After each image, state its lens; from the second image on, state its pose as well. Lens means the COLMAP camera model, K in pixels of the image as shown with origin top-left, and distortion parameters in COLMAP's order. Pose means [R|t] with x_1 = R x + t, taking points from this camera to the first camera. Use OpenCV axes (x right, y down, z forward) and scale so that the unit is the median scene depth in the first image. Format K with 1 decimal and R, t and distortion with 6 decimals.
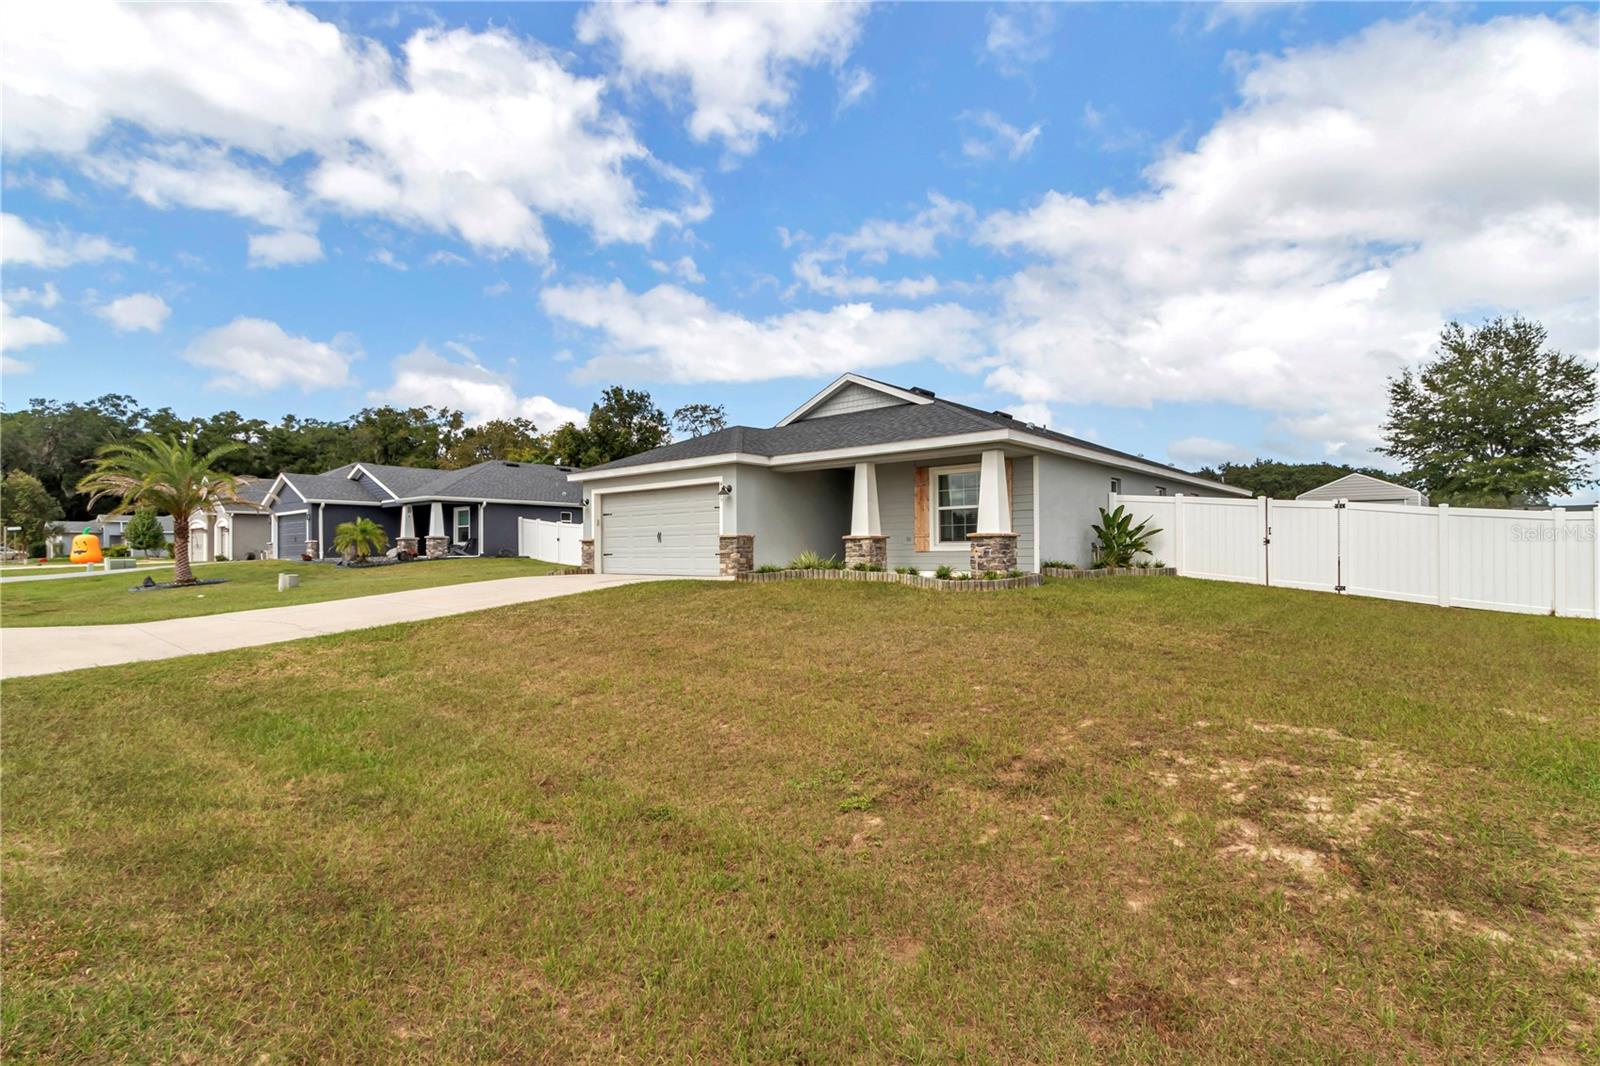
lens RADIAL K [[785.1, 0, 790.8], [0, 785.1, 545.6], [0, 0, 1]] dist [-0.006013, -0.000376]
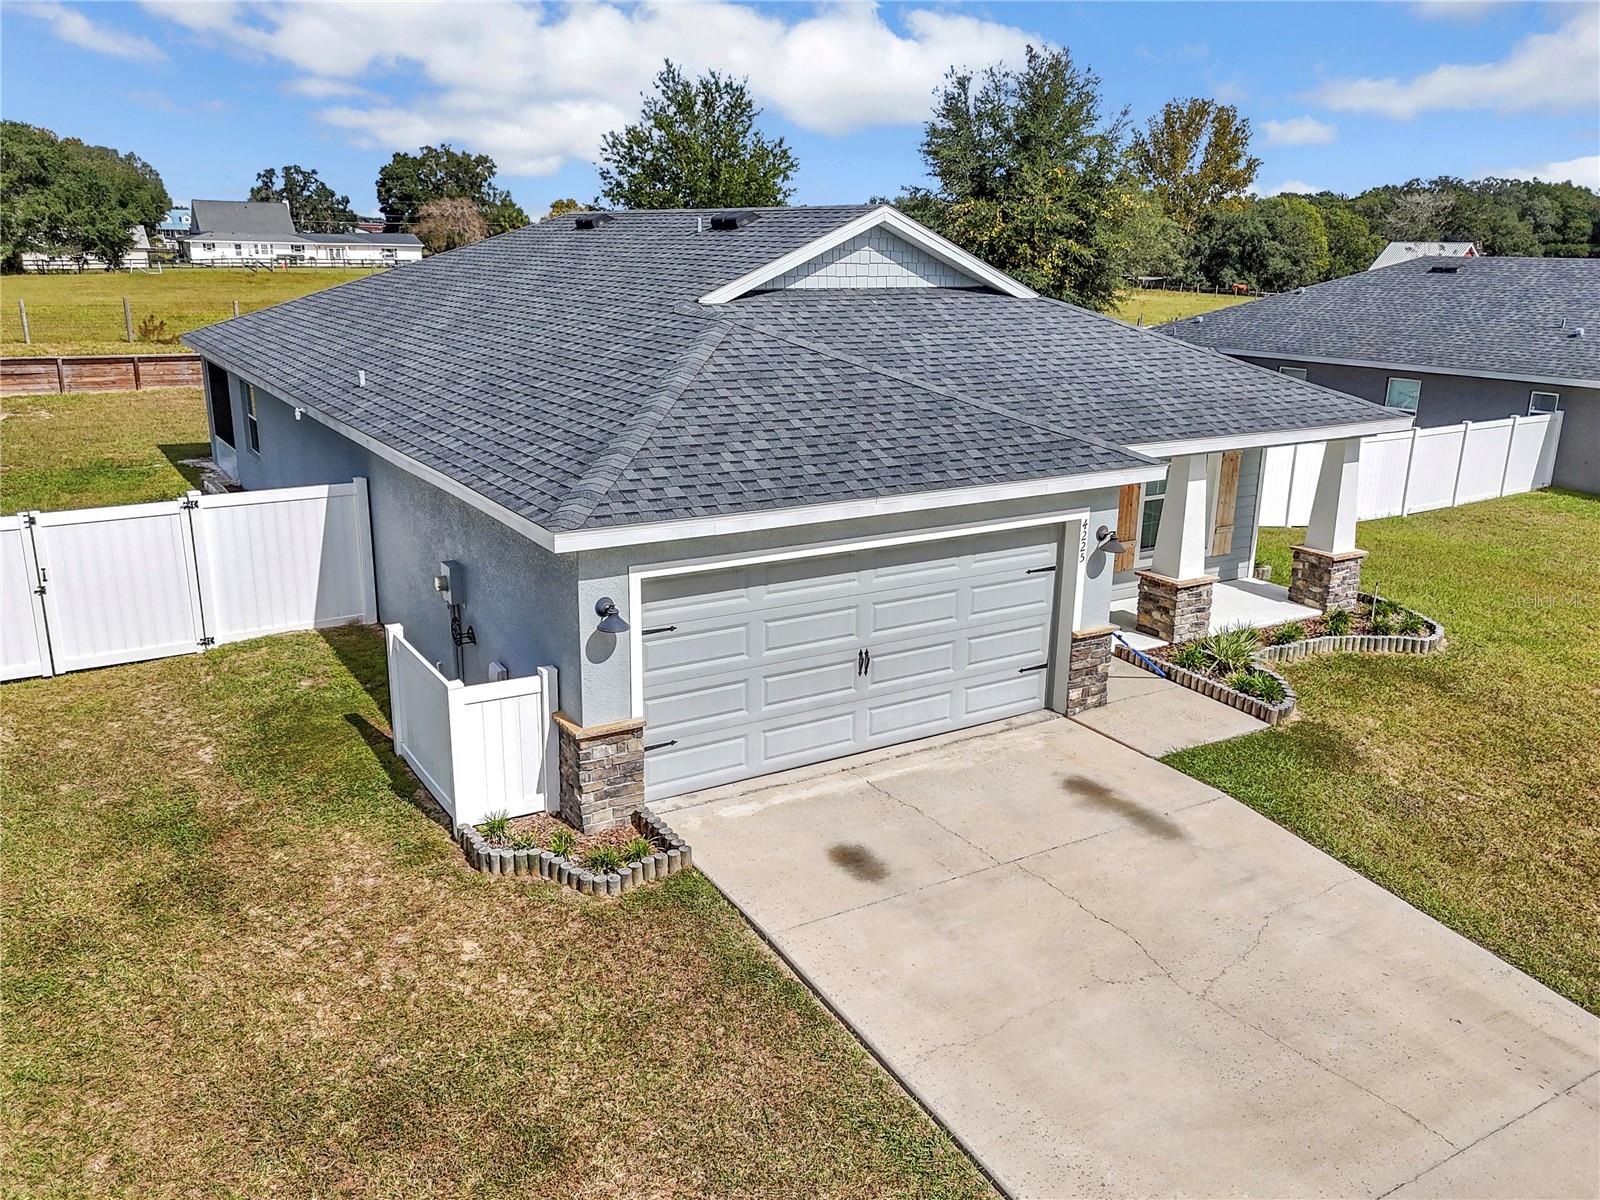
lens RADIAL K [[1279.9, 0, 812.0], [0, 1279.9, 605.2], [0, 0, 1]] dist [0.041630, -0.016357]
pose [[0.268005, -0.254121, 0.929299, -0.714151], [-0.031363, 0.961773, 0.272046, -0.197873], [-0.962907, -0.102055, 0.249790, 0.828133]]
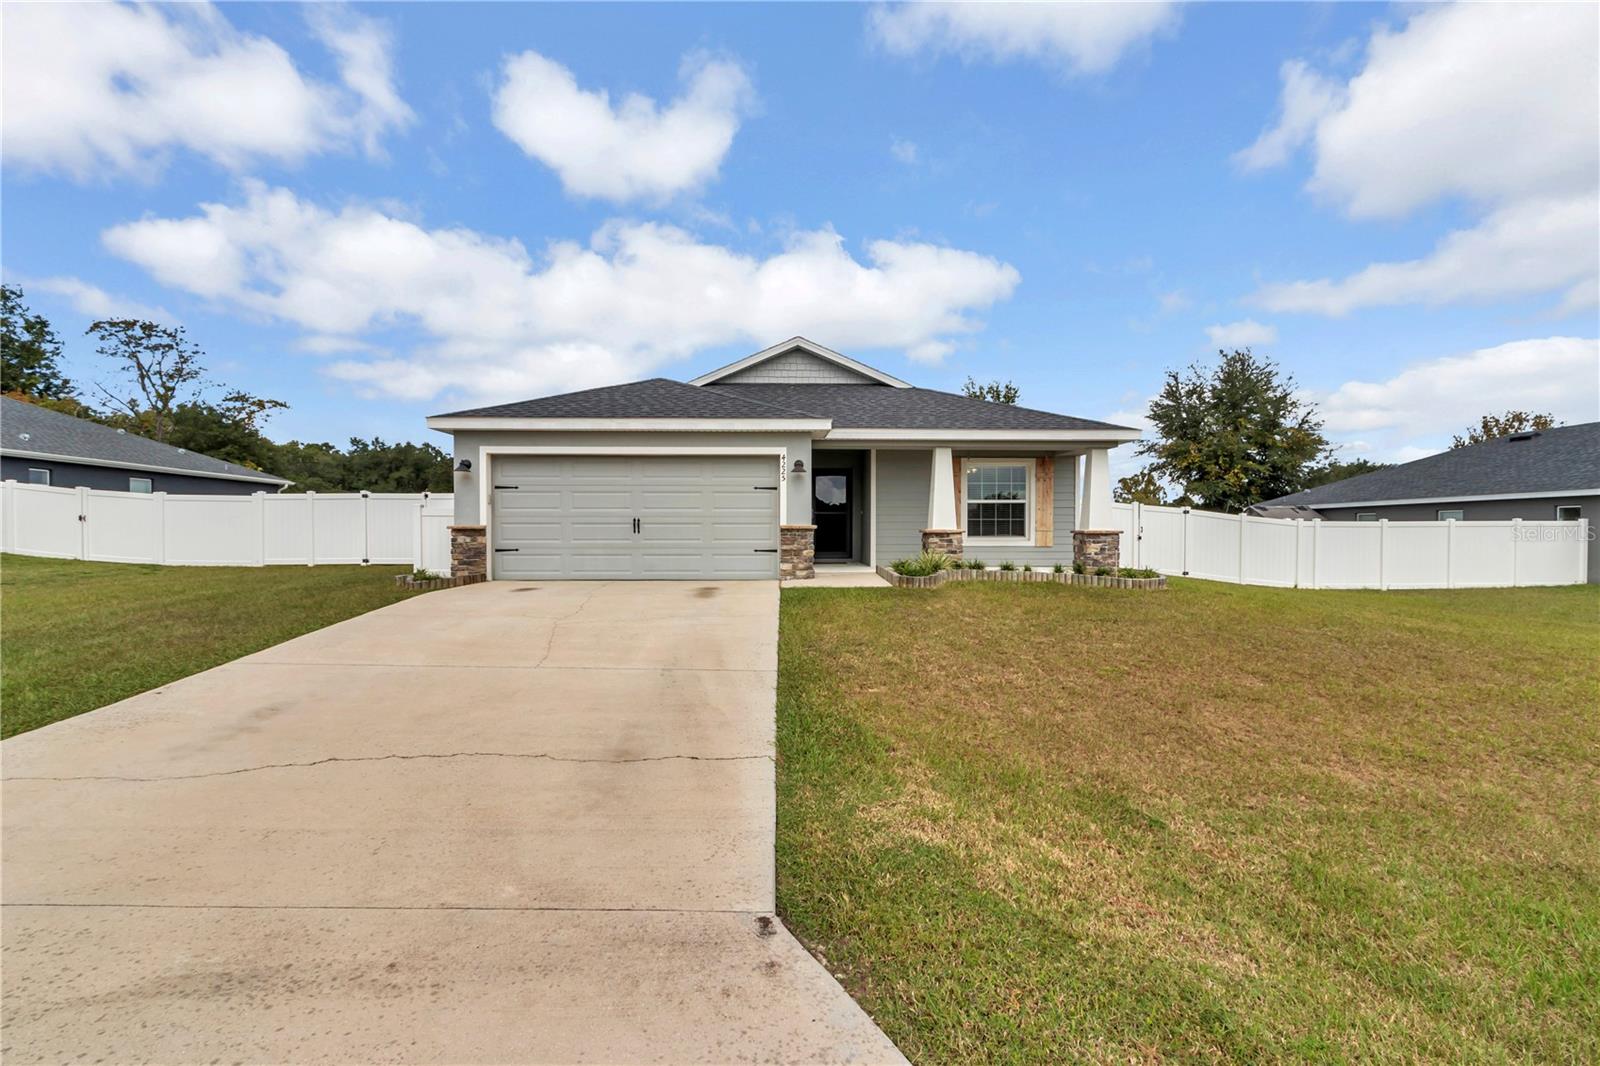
lens RADIAL K [[745.6, 0, 801.9], [0, 745.6, 542.1], [0, 0, 1]] dist [-0.002465, -0.000648]
pose [[0.720591, -0.001587, 0.693359, -0.491865], [-0.012116, 0.999816, 0.014880, -0.007397], [-0.693255, -0.019123, 0.720439, 0.405624]]
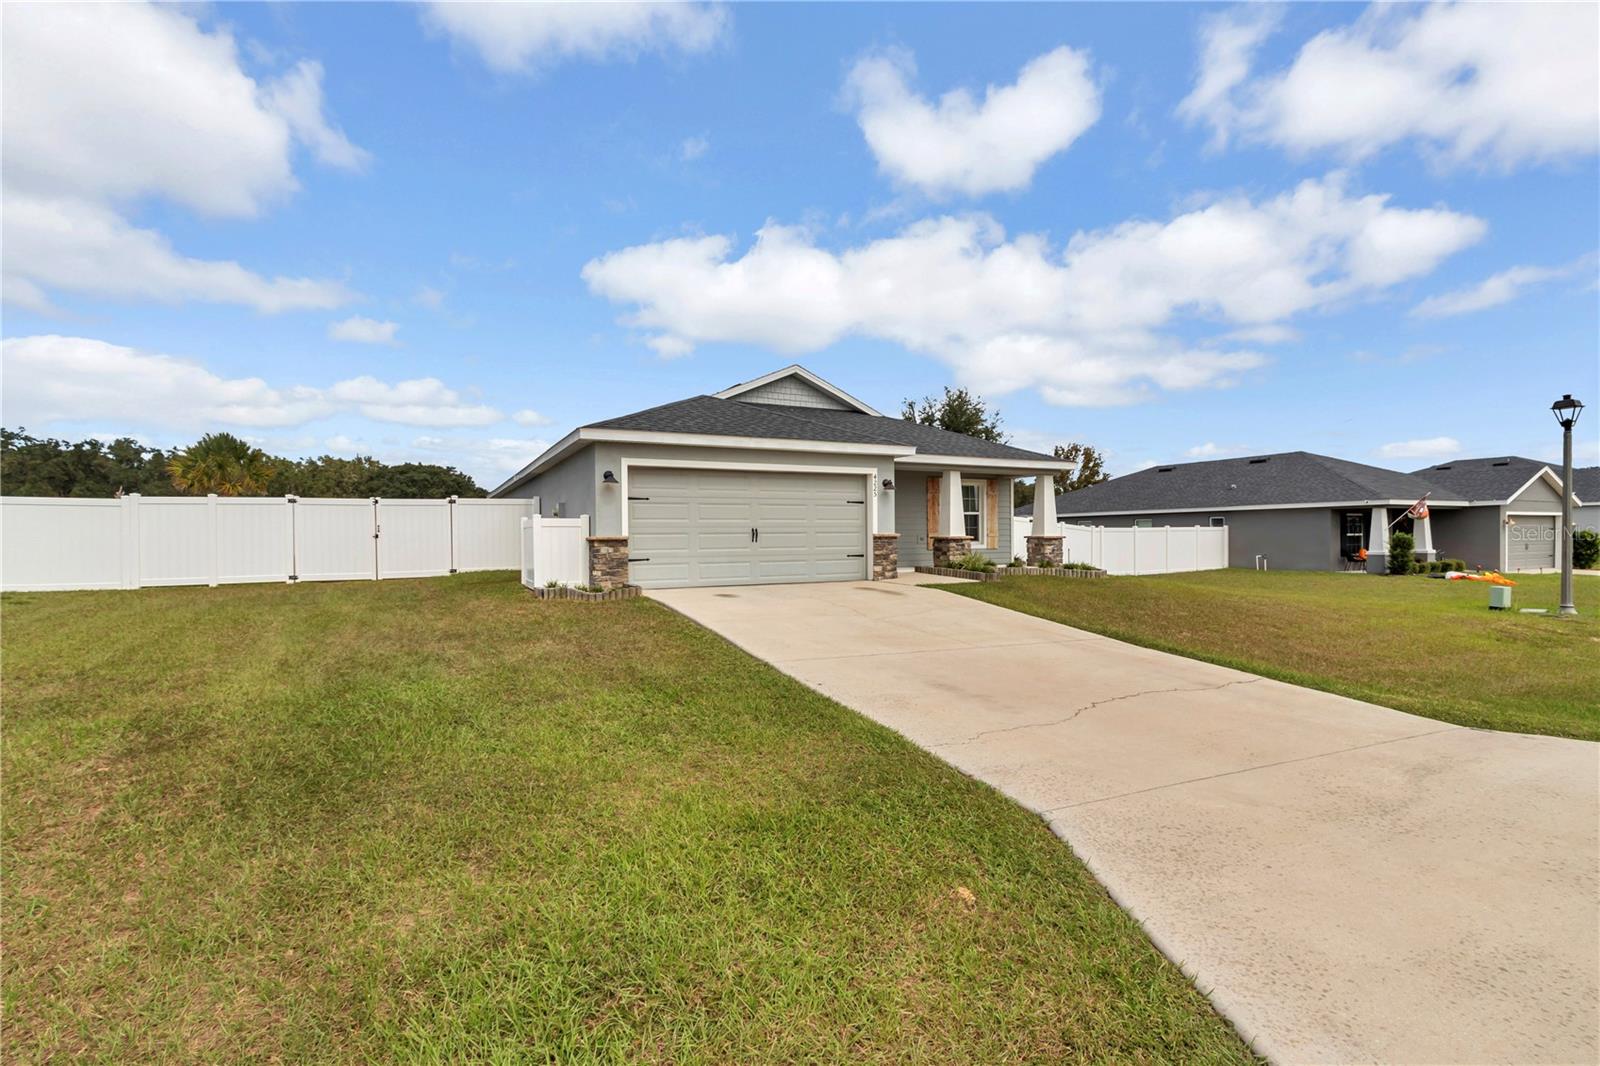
lens RADIAL K [[745.6, 0, 807.7], [0, 745.6, 535.7], [0, 0, 1]] dist [-0.002465, -0.000648]
pose [[0.350496, 0.004234, 0.936555, -0.781388], [-0.004106, 0.999987, -0.002984, -0.007770], [-0.936555, -0.002800, 0.350509, 0.666524]]
